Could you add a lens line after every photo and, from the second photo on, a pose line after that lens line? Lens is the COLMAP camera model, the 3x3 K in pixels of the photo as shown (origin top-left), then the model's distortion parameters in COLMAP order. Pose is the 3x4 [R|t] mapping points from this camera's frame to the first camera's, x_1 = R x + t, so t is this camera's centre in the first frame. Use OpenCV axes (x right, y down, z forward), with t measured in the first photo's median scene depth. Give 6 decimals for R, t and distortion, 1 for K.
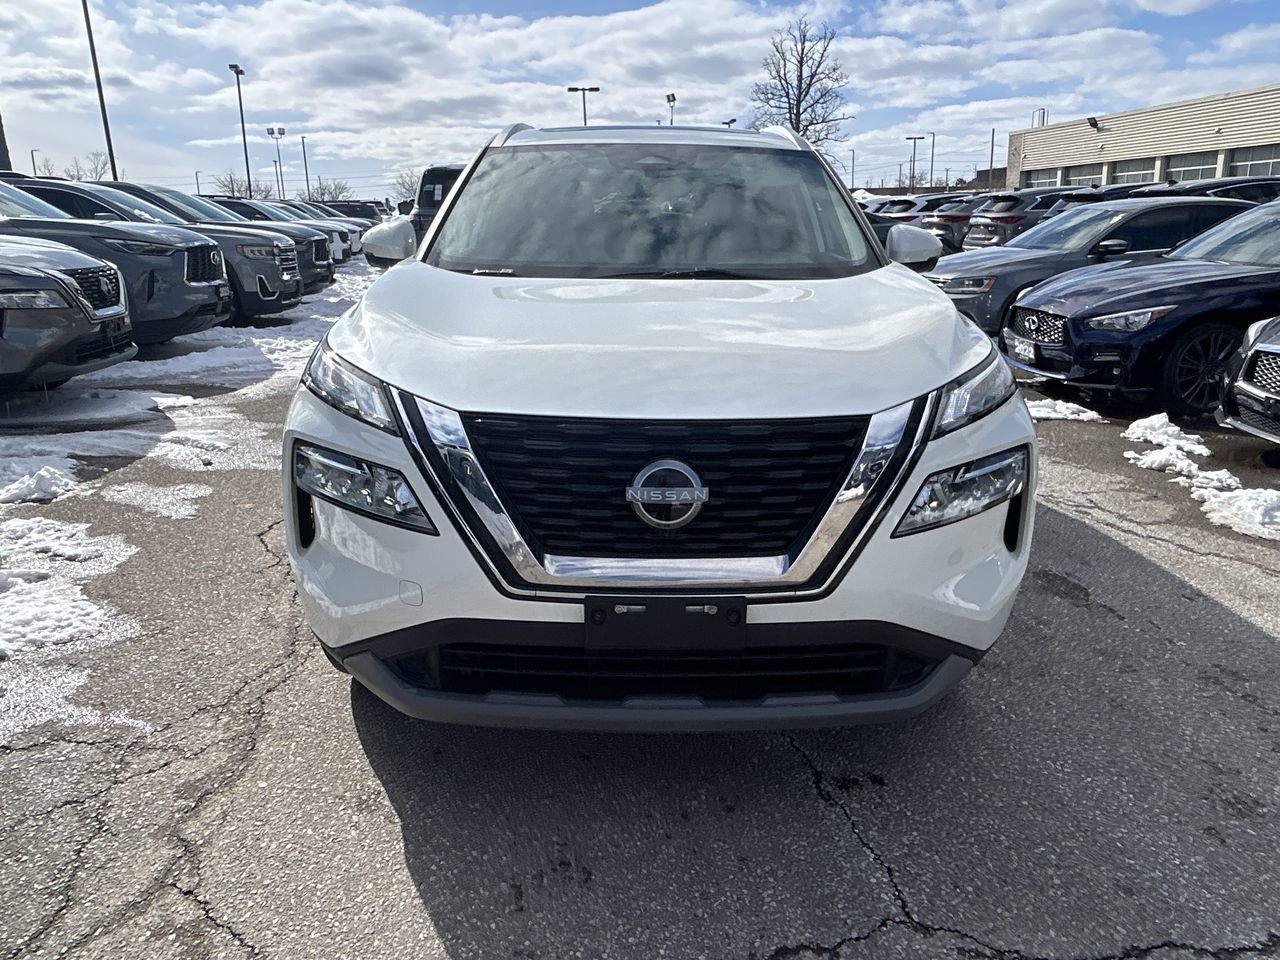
lens RADIAL K [[923.5, 0, 637.6], [0, 923.5, 483.6], [0, 0, 1]] dist [-0.002026, -0.007756]
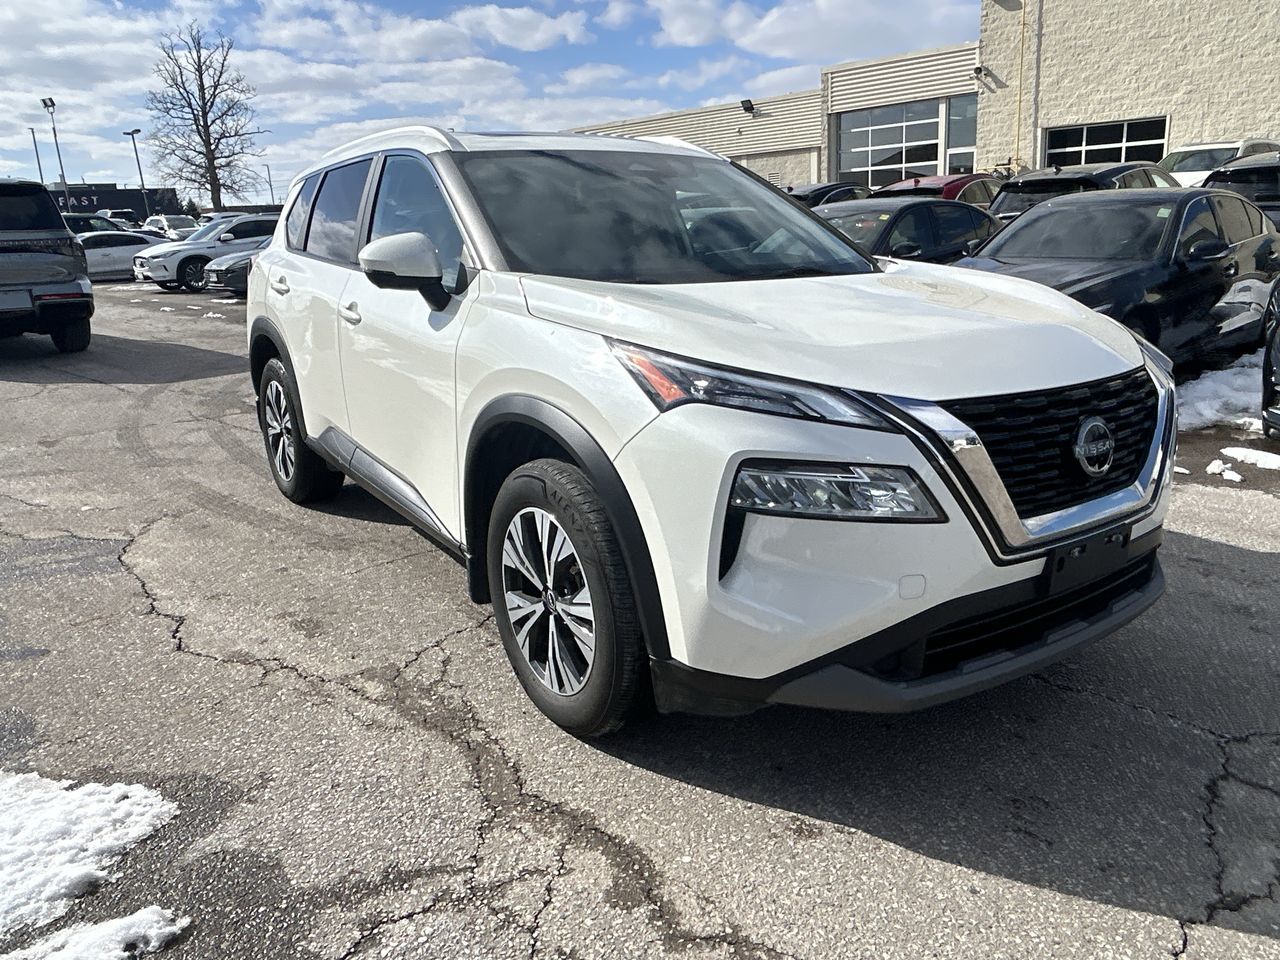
lens RADIAL K [[925.8, 0, 640.0], [0, 925.8, 480.0], [0, 0, 1]] dist [-0.006928, -0.001016]
pose [[0.828505, -0.166942, 0.534518, -0.933758], [0.177533, 0.983594, 0.032021, -0.074986], [-0.531095, 0.068365, 0.844550, 0.270013]]
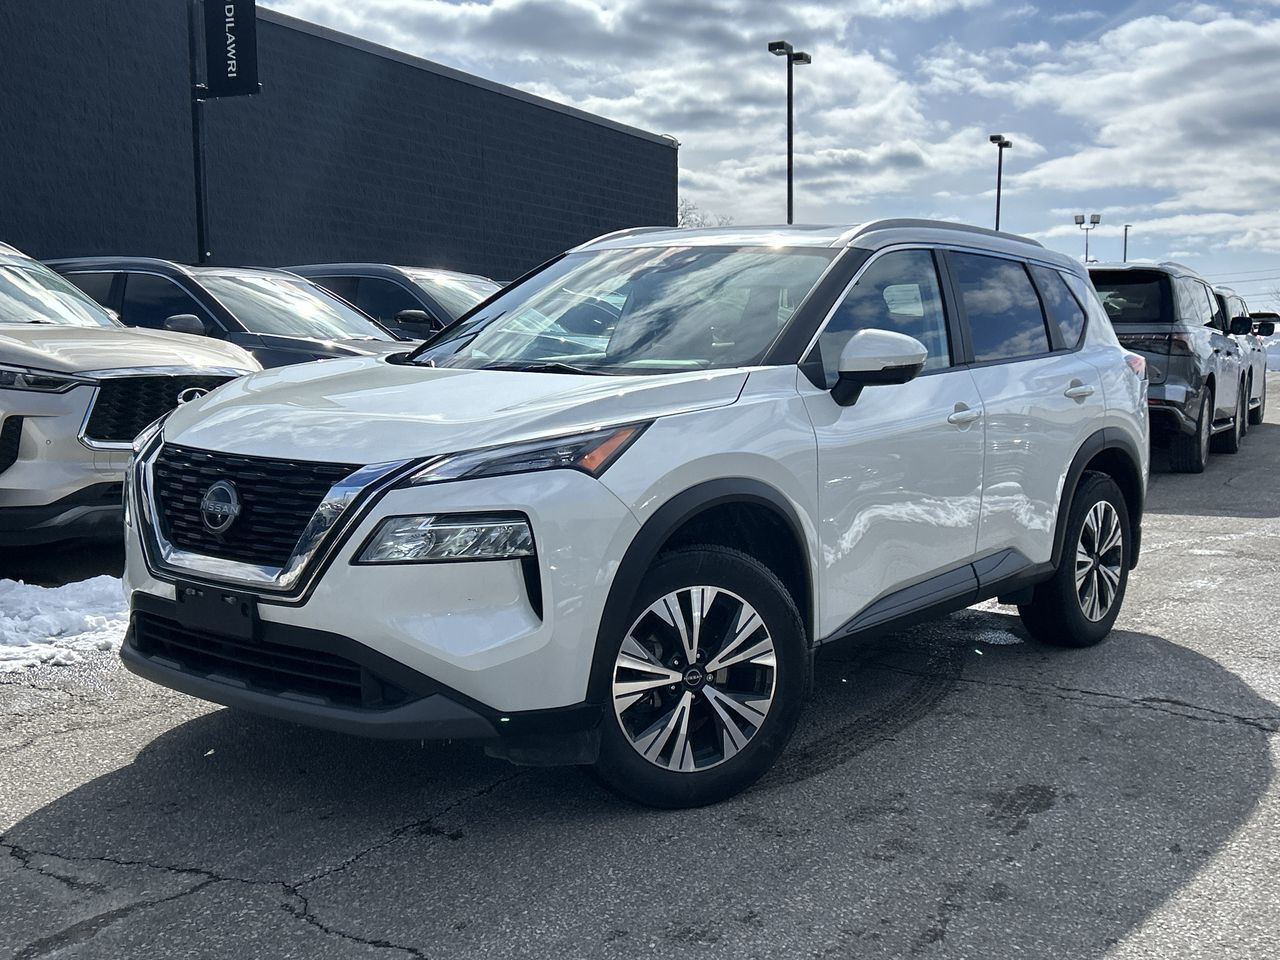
lens RADIAL K [[1450.7, 0, 641.0], [0, 1450.7, 531.3], [0, 0, 1]] dist [0.022572, 0.013610]
pose [[0.785348, 0.093290, -0.611984, 1.532822], [-0.184824, 0.978827, -0.087970, 0.099936], [0.590820, 0.182196, 0.785962, -0.238846]]
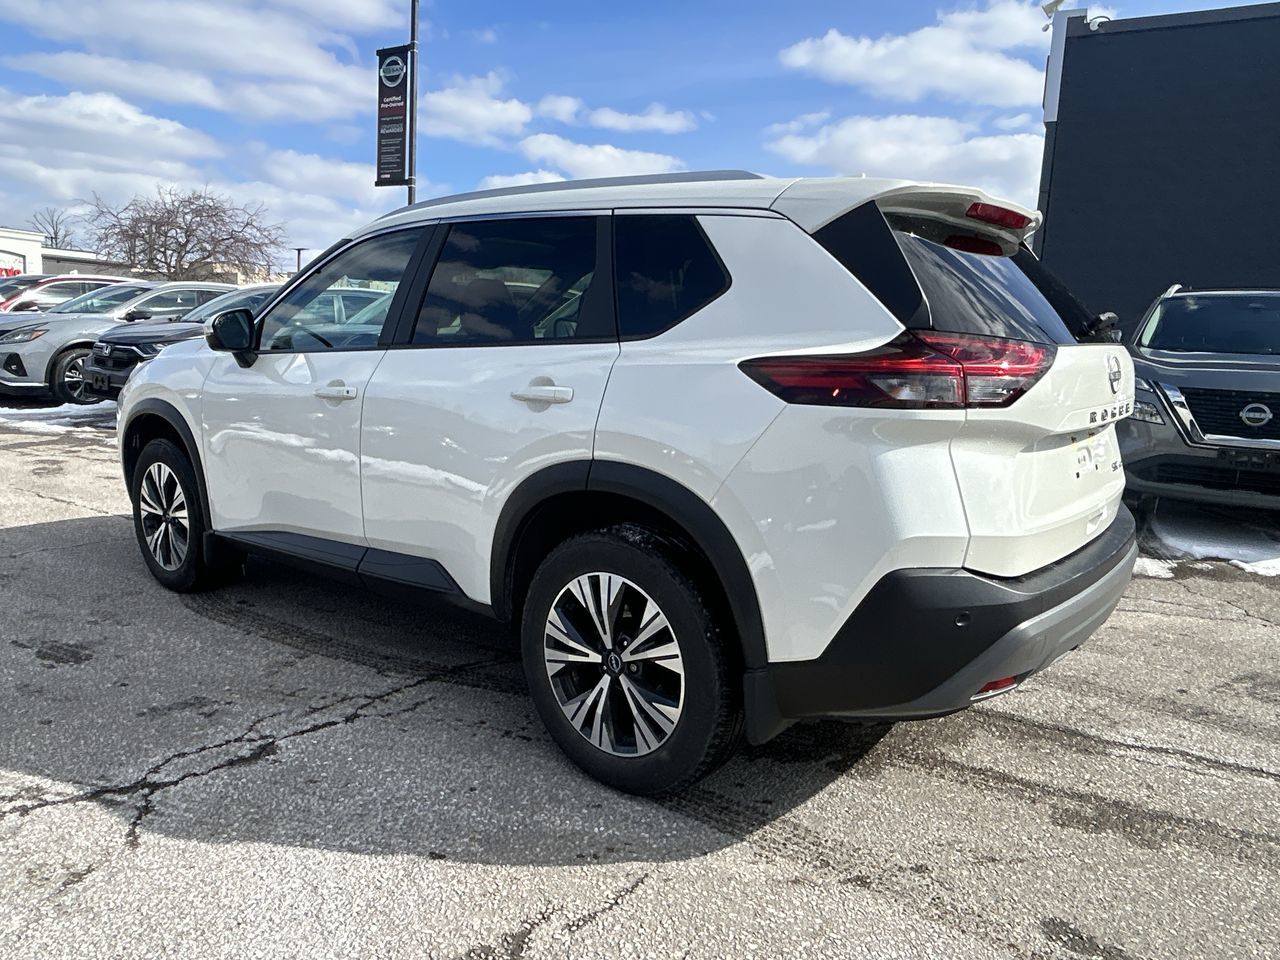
lens RADIAL K [[902.9, 0, 642.0], [0, 902.9, 478.4], [0, 0, 1]] dist [-0.008171, 0.000154]
pose [[-0.640462, 0.107933, -0.760367, 1.314378], [-0.237369, 0.913777, 0.329647, -0.904332], [0.730386, 0.391614, -0.559620, 3.254545]]
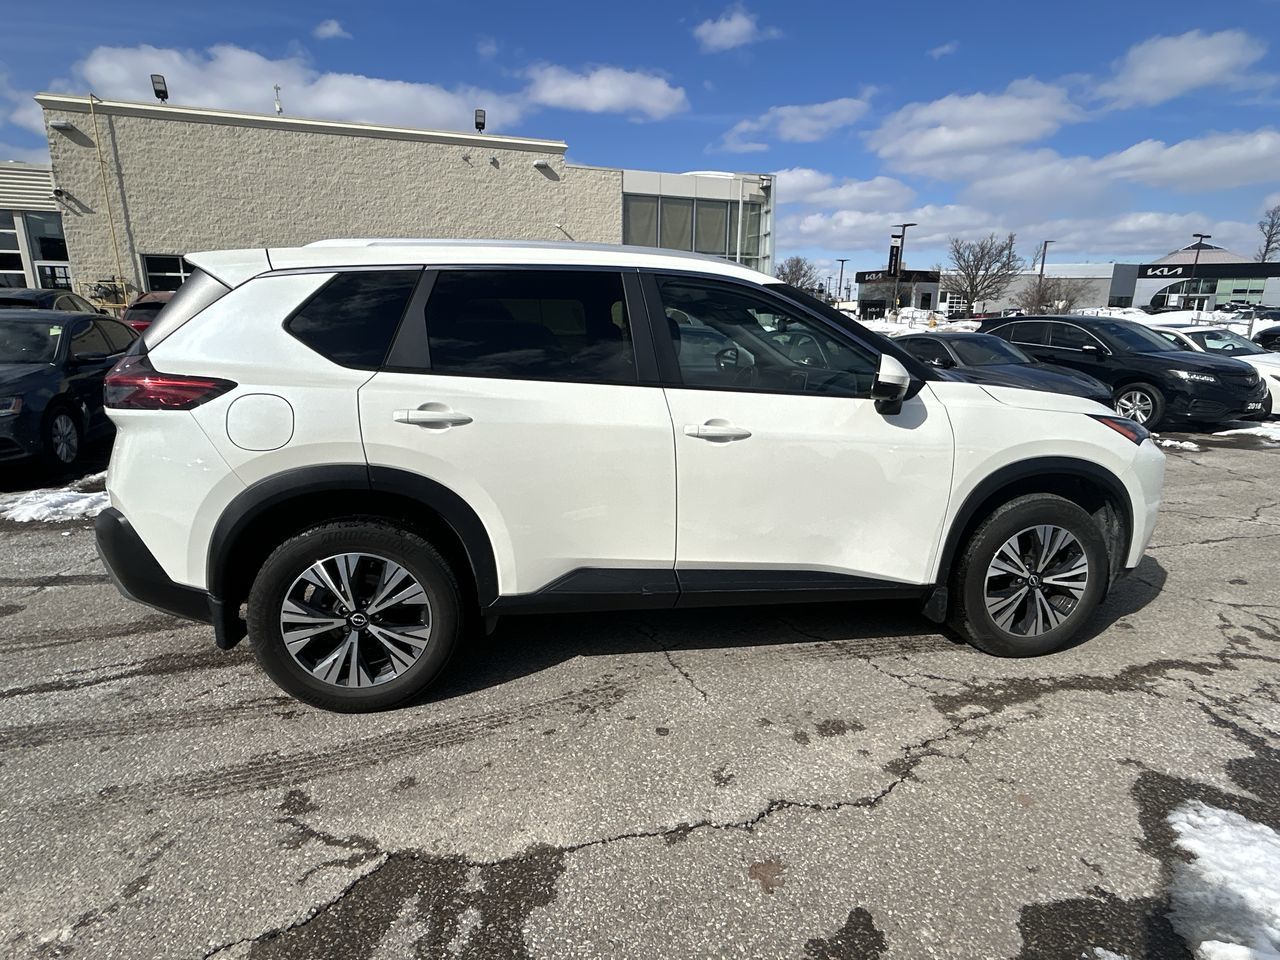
lens RADIAL K [[686.2, 0, 637.4], [0, 686.2, 479.1], [0, 0, 1]] dist [-0.015906, 0.012207]
pose [[-0.174727, -0.209006, 0.962178, -1.607464], [0.259084, 0.933014, 0.249720, -0.677570], [-0.949919, 0.292918, -0.108873, 2.241917]]
